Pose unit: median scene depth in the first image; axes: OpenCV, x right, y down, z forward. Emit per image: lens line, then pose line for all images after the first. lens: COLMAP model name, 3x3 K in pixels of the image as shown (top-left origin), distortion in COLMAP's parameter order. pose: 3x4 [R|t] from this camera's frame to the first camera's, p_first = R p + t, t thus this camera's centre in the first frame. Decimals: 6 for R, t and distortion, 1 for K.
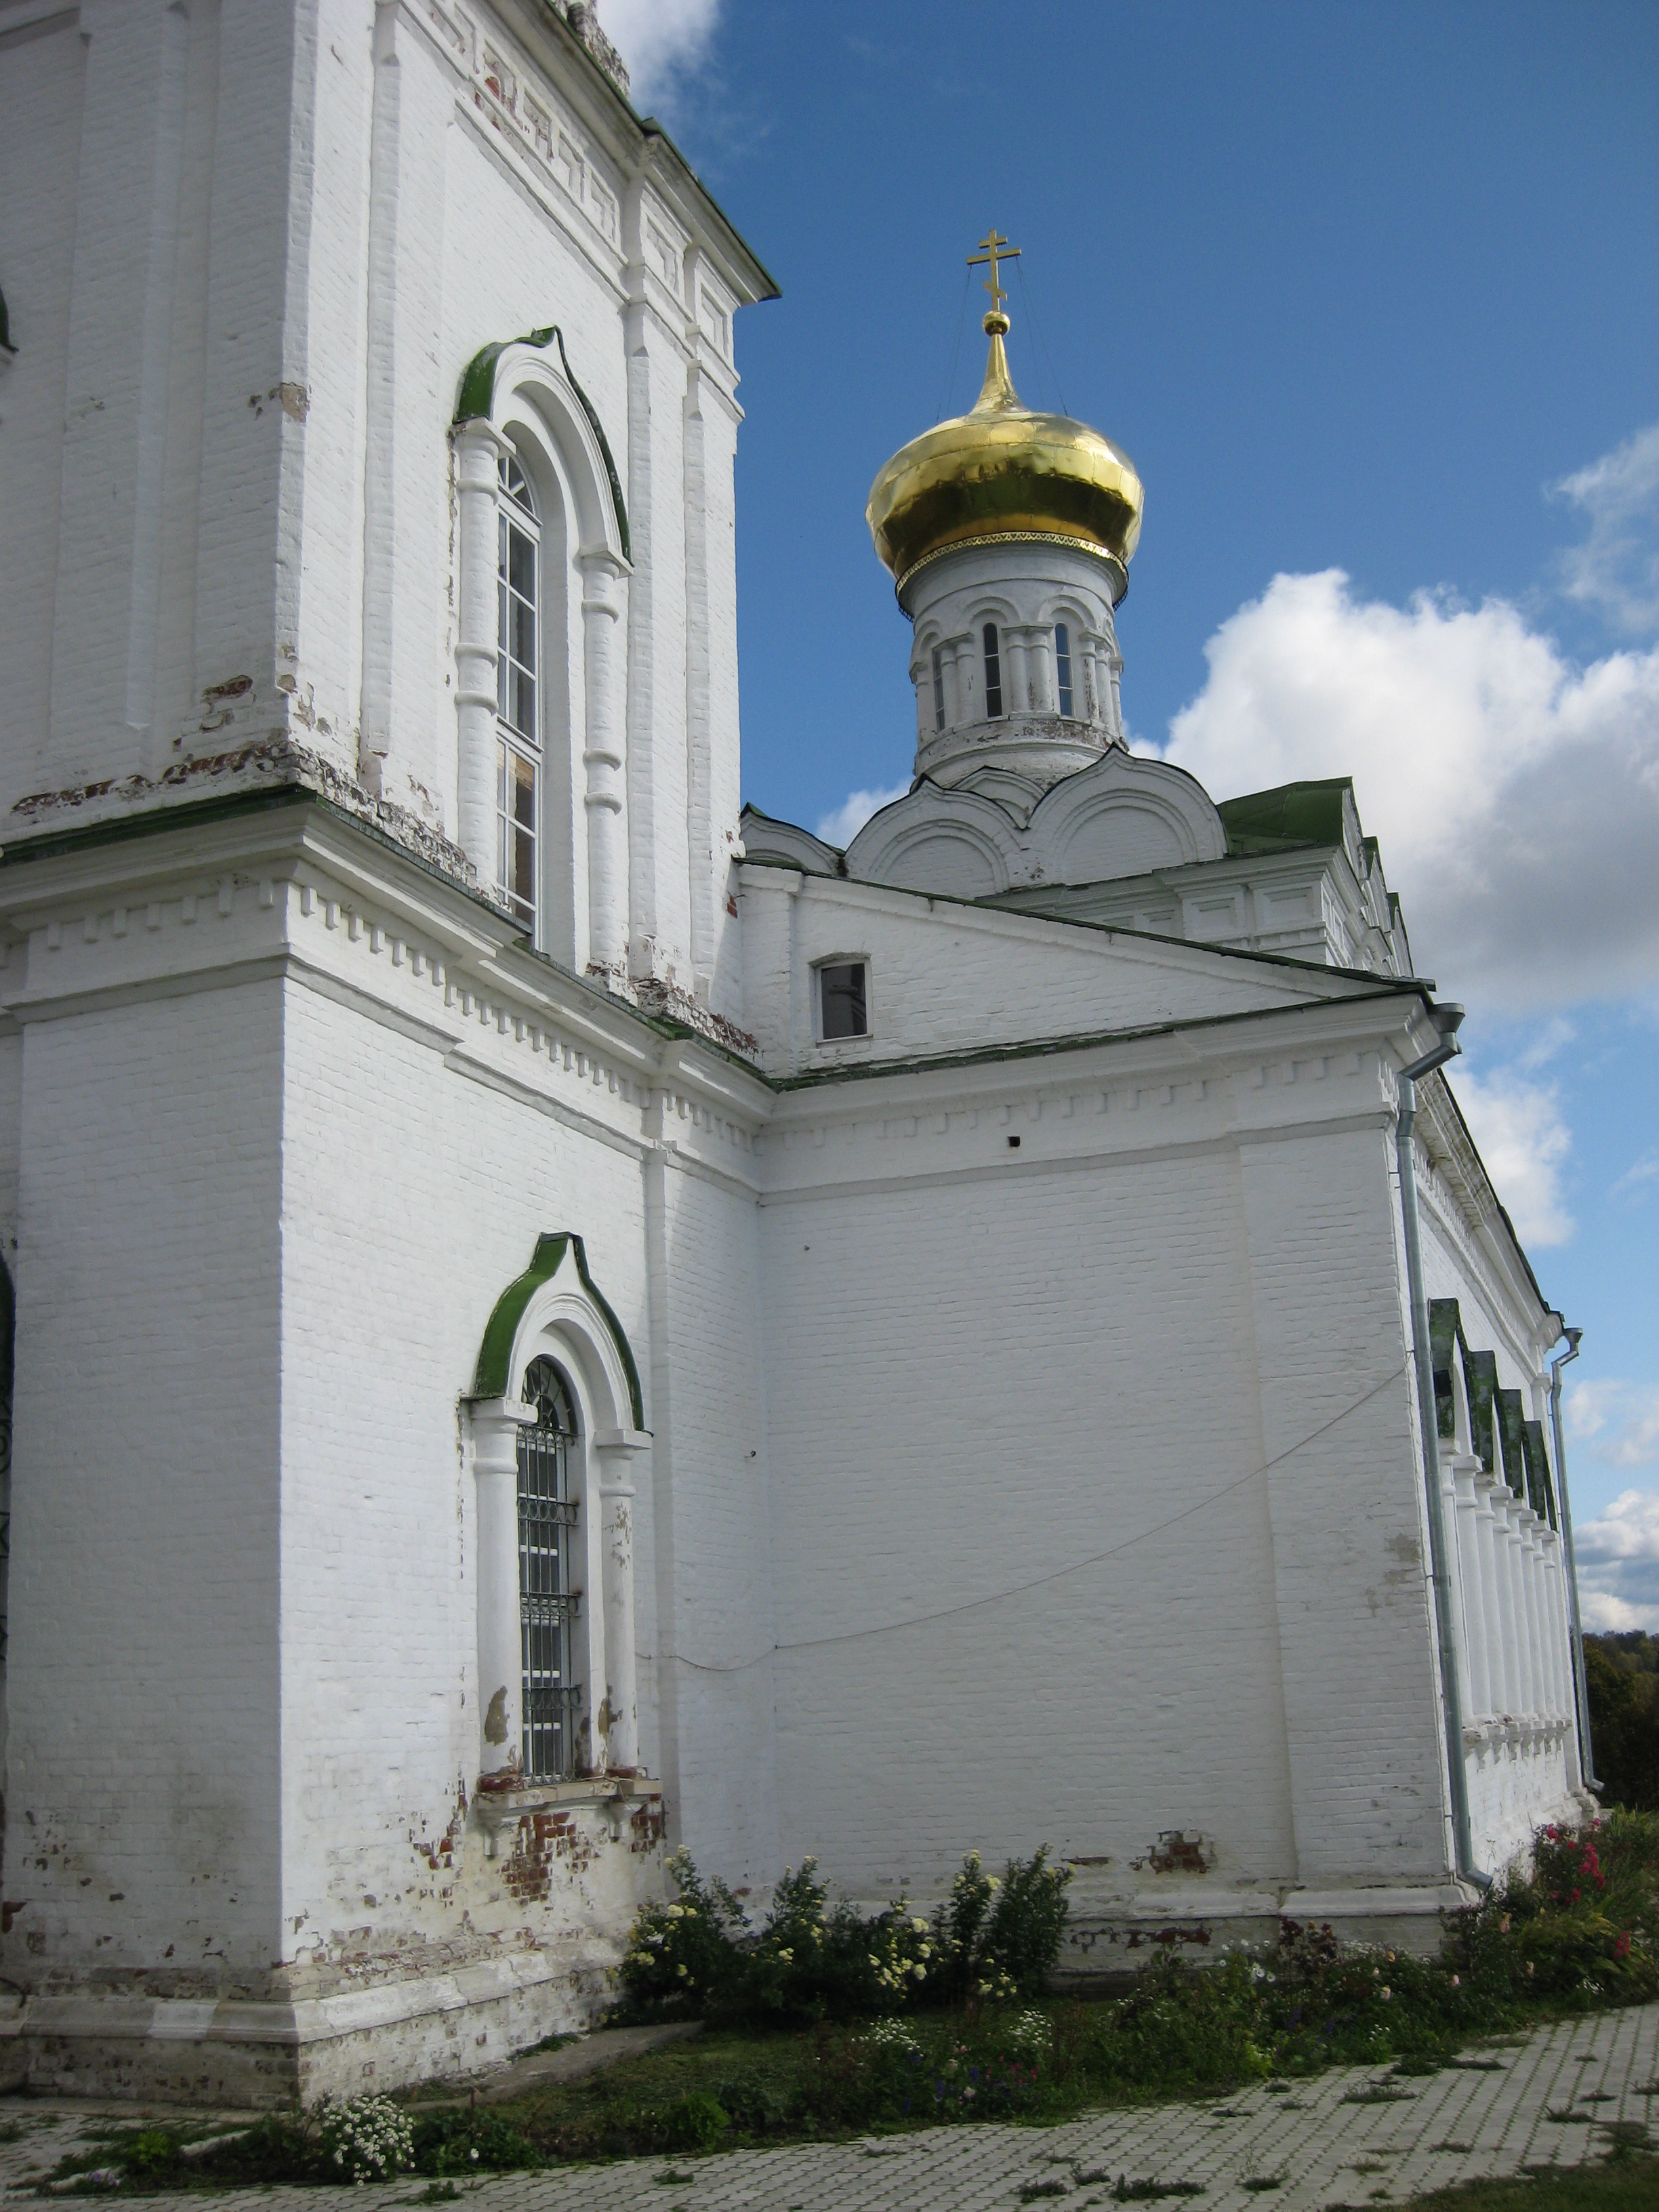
lens RADIAL K [[2444.0, 0, 842.2], [0, 2444.0, 1099.0], [0, 0, 1]] dist [-0.181372, 0.150747]
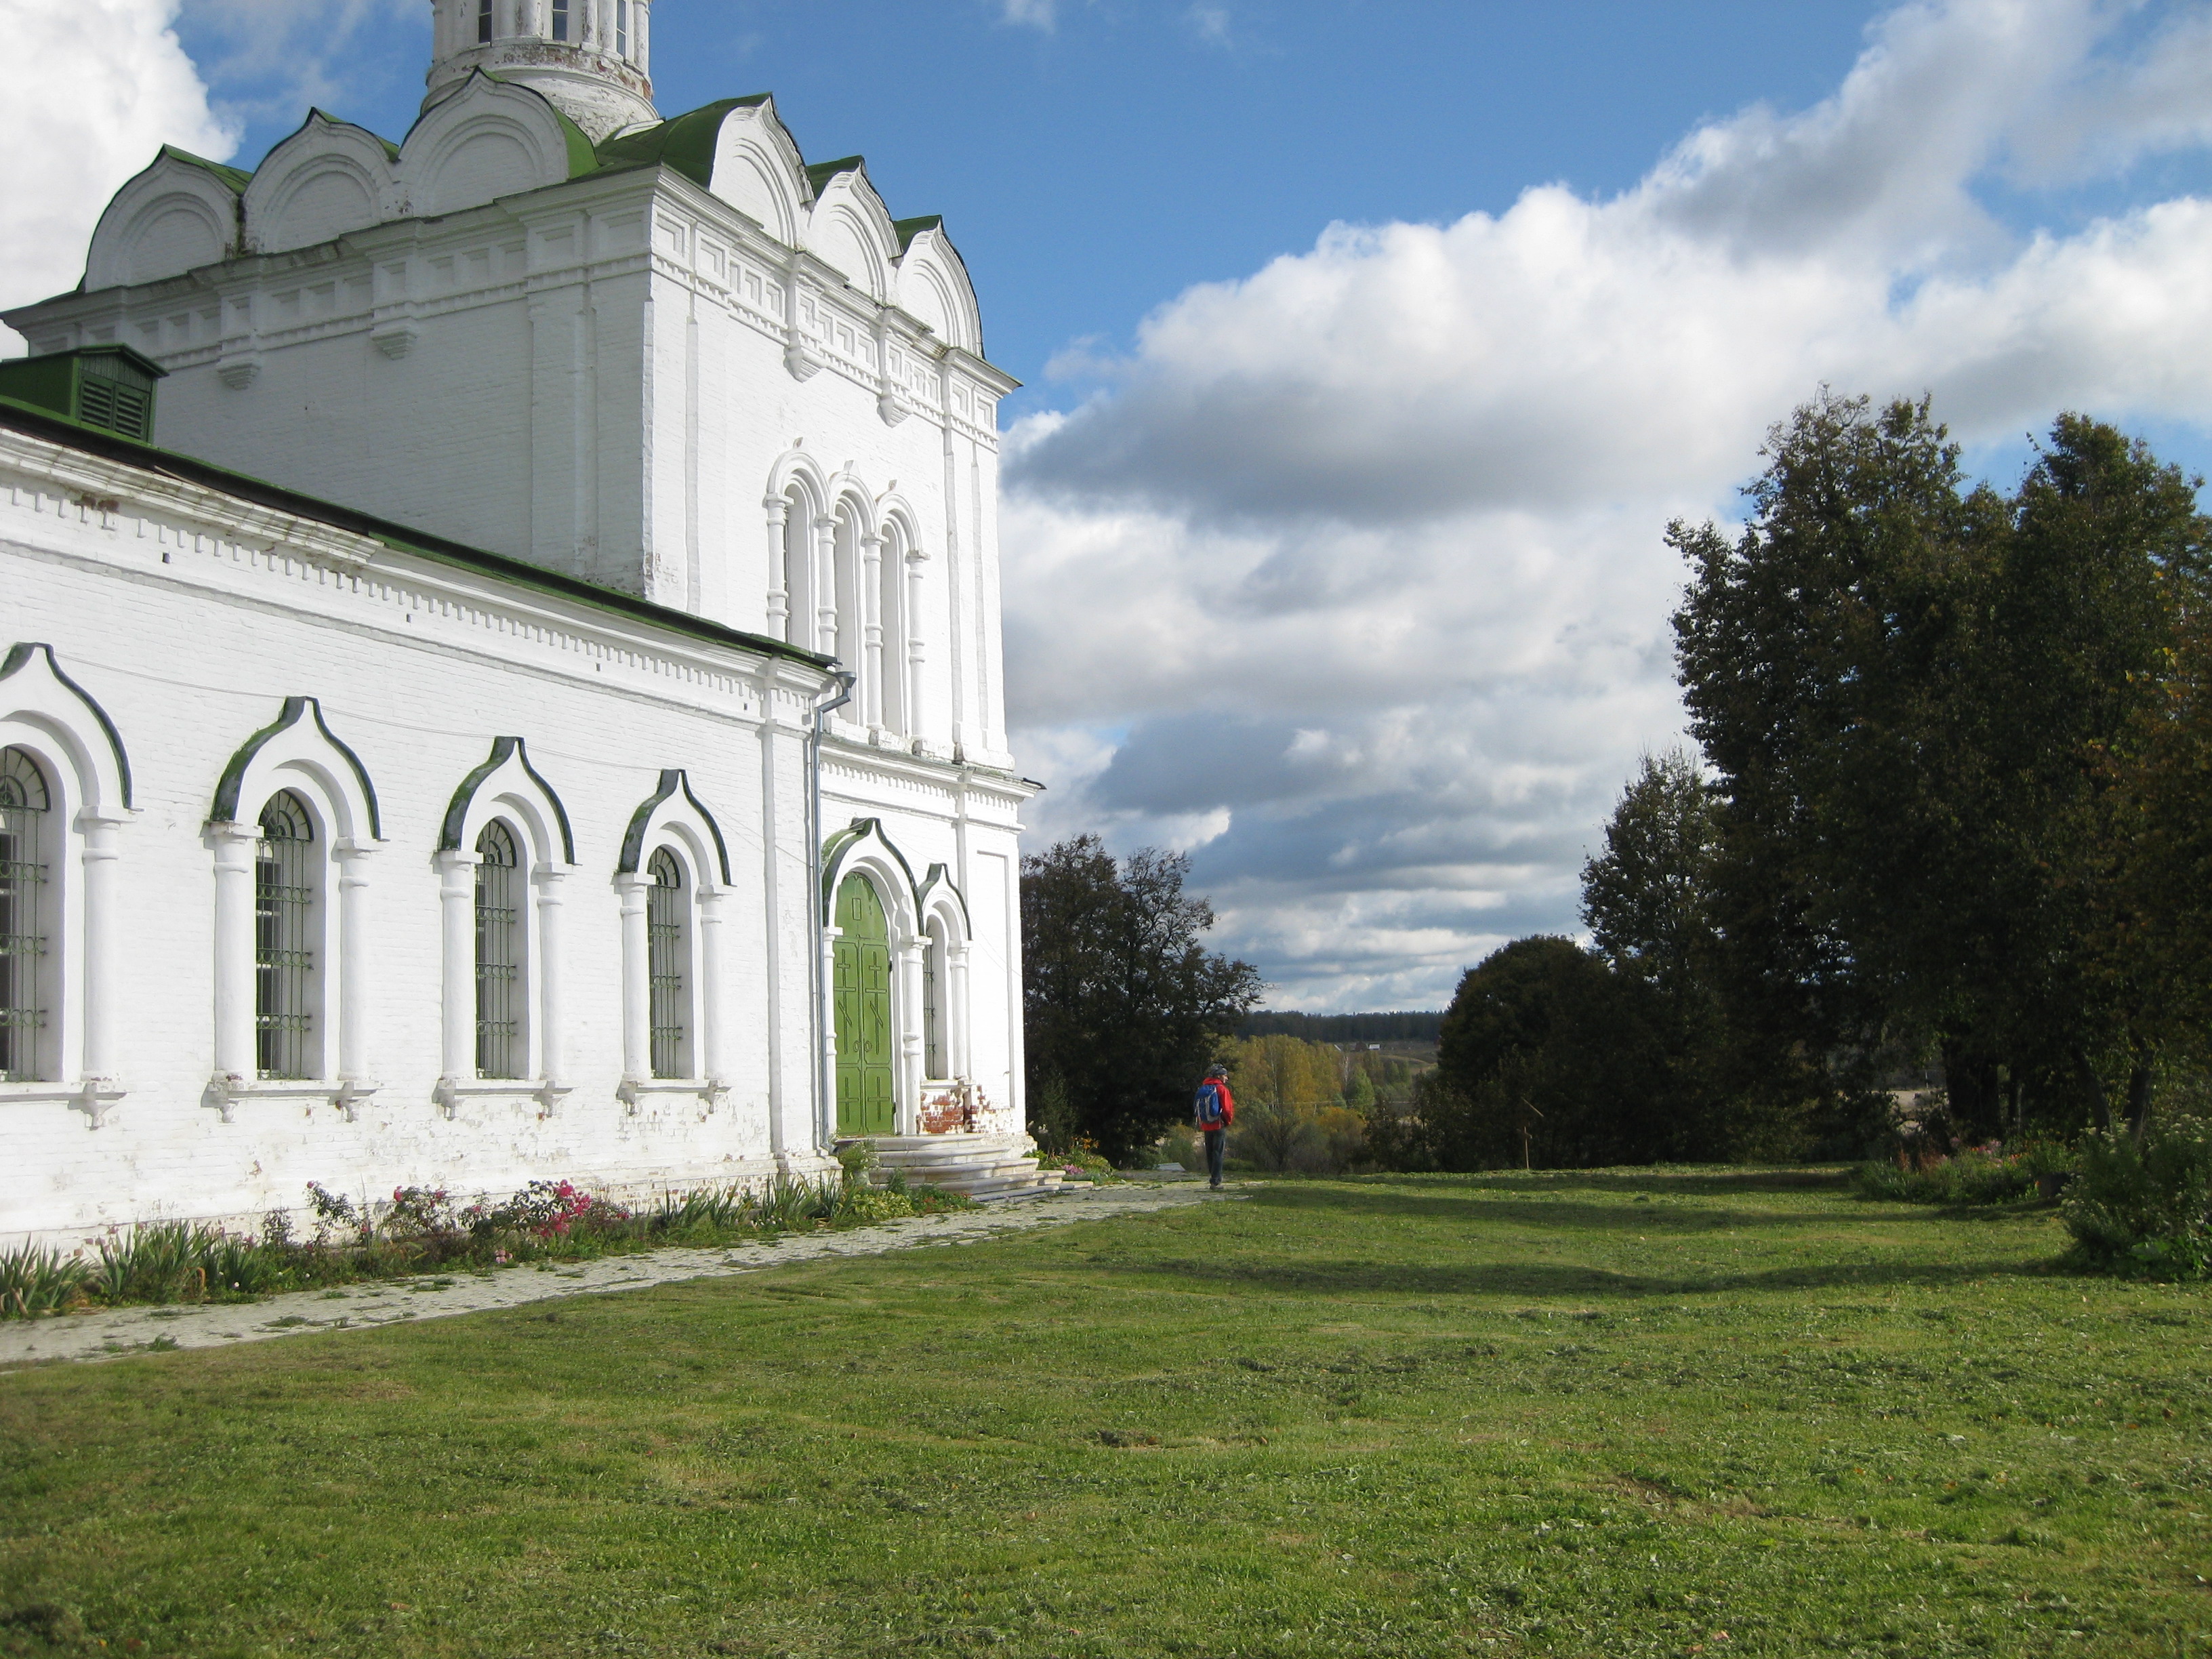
lens RADIAL K [[2444.0, 0, 1105.9], [0, 2444.0, 809.7], [0, 0, 1]] dist [-0.181372, 0.150747]
pose [[0.999338, -0.004545, -0.036086, 0.810730], [0.009793, 0.989145, 0.146615, 0.016044], [0.035028, -0.146871, 0.988535, 0.083324]]
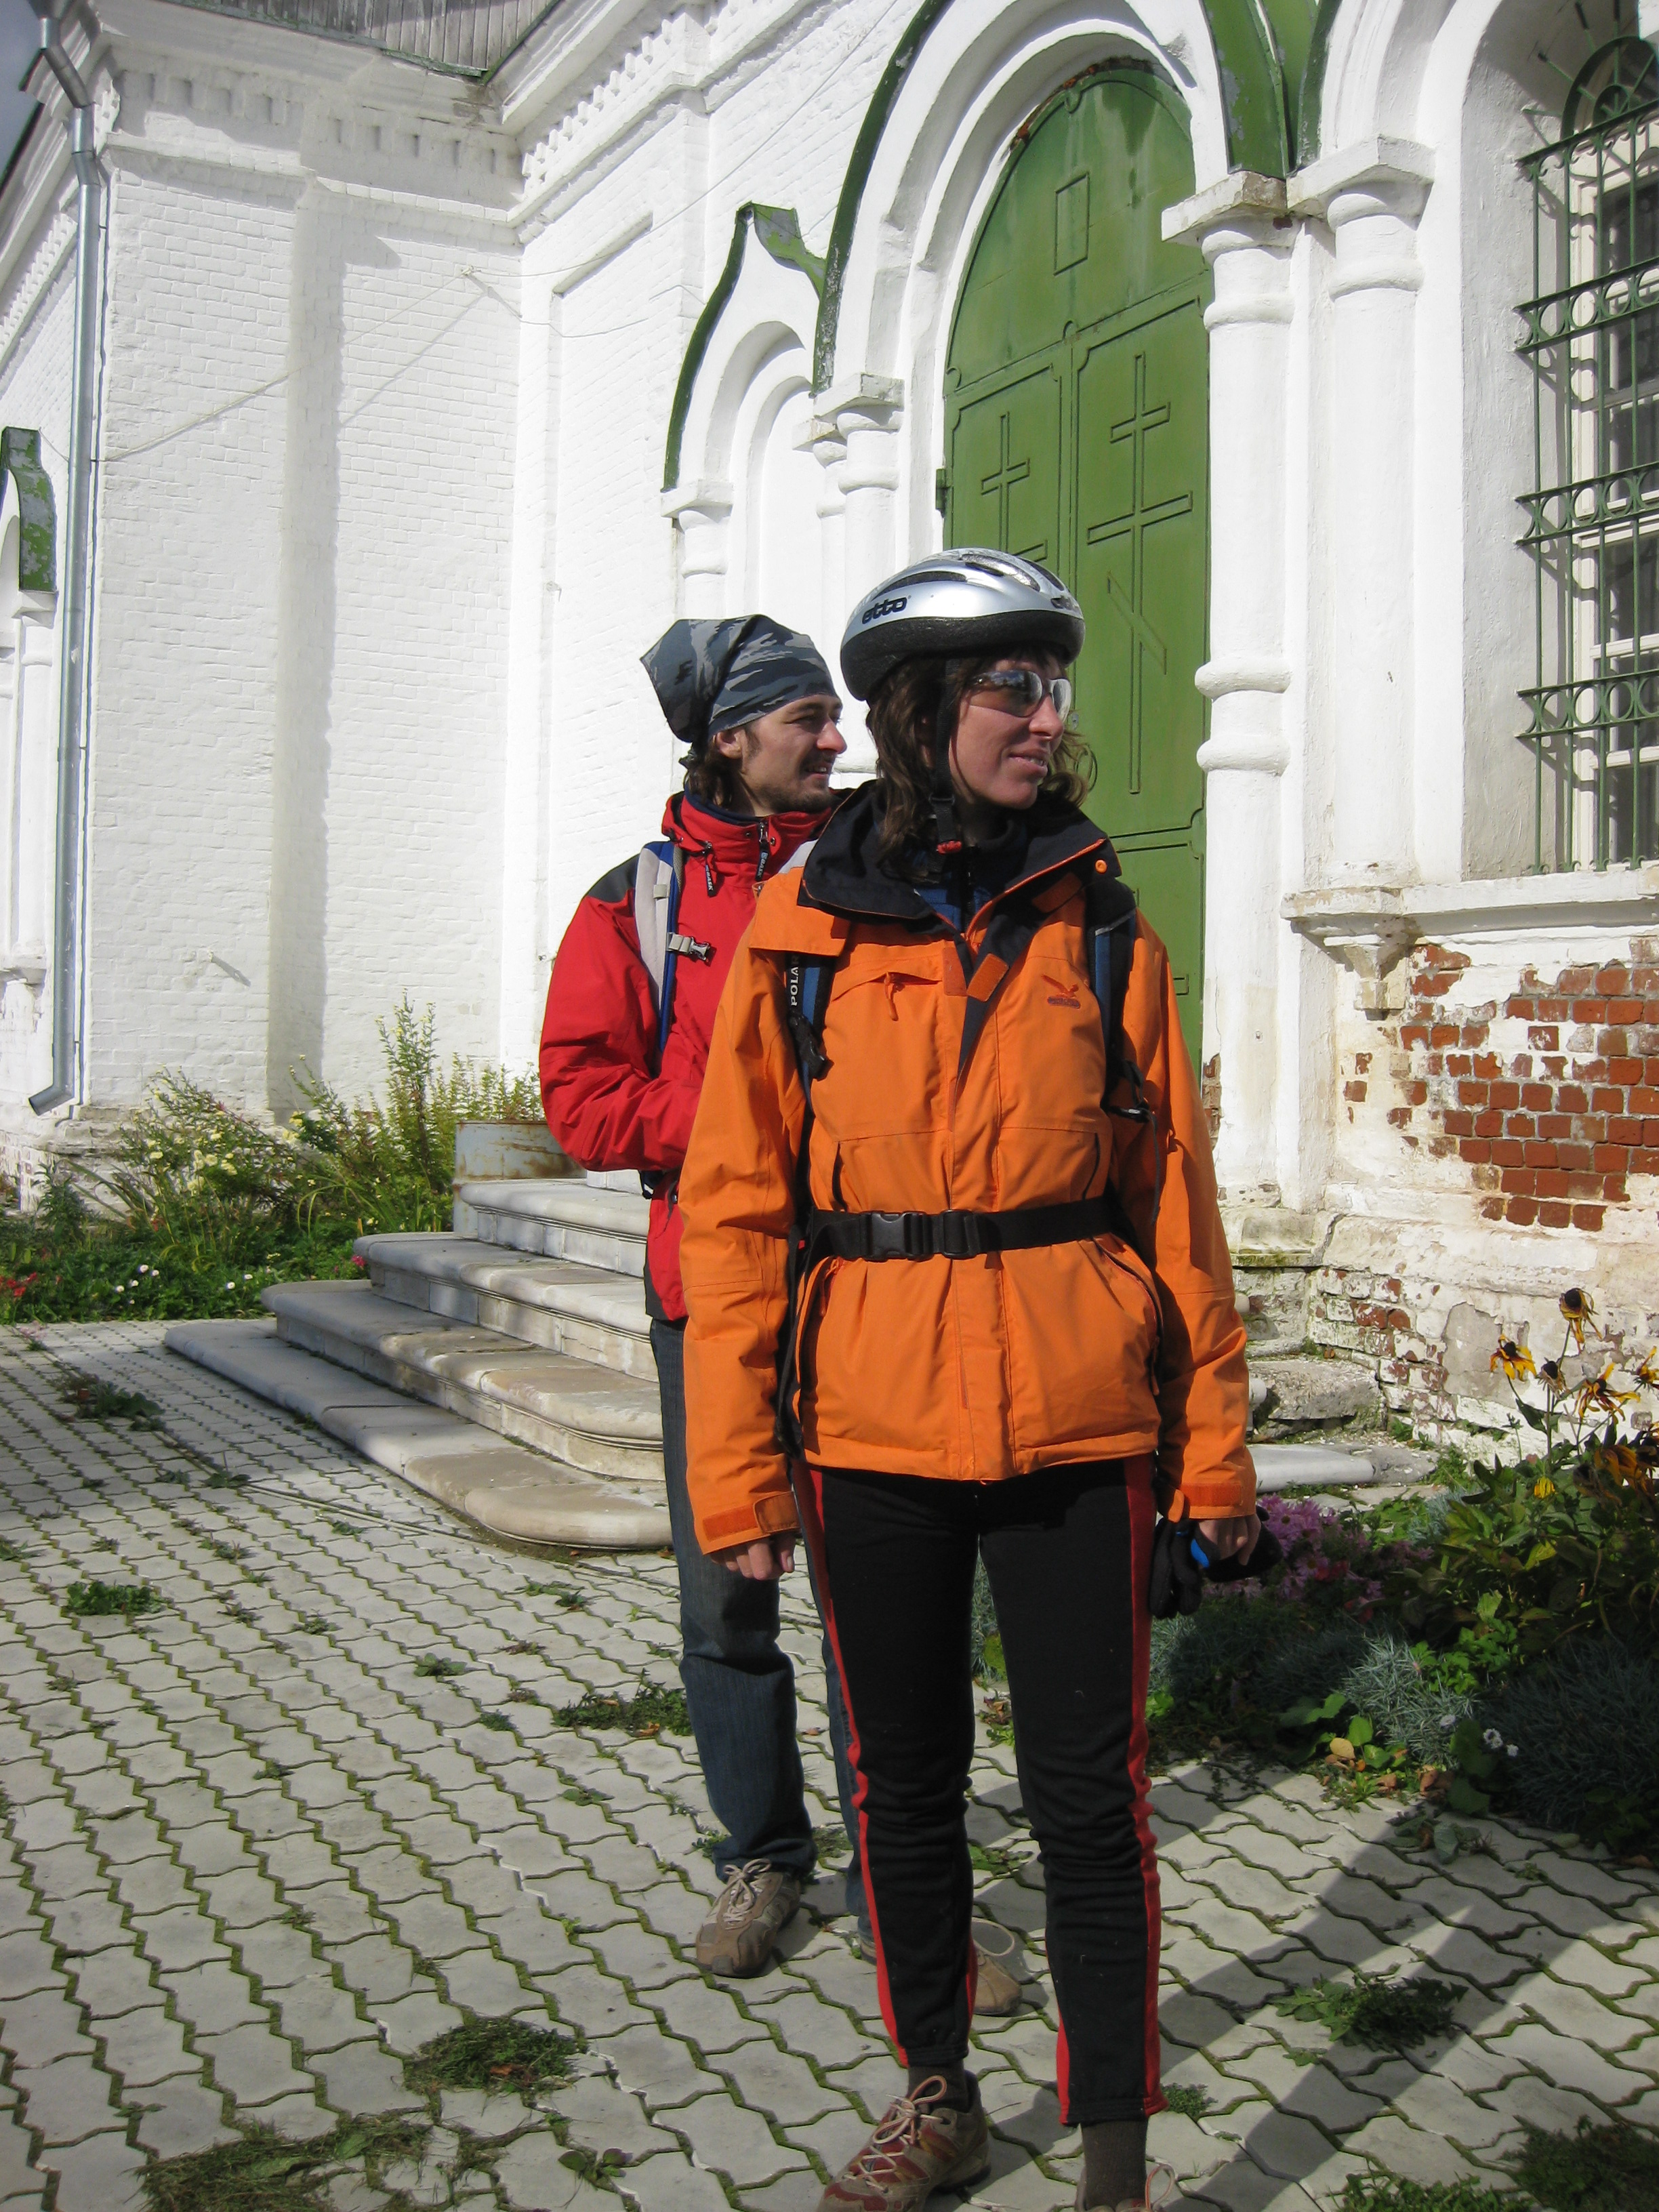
lens RADIAL K [[2444.0, 0, 842.2], [0, 2444.0, 1099.0], [0, 0, 1]] dist [-0.181372, 0.150747]
pose [[-0.679970, 0.031176, -0.732577, 0.926512], [0.191748, 0.971889, -0.136617, 0.617721], [0.707724, -0.233366, -0.666833, 2.289180]]
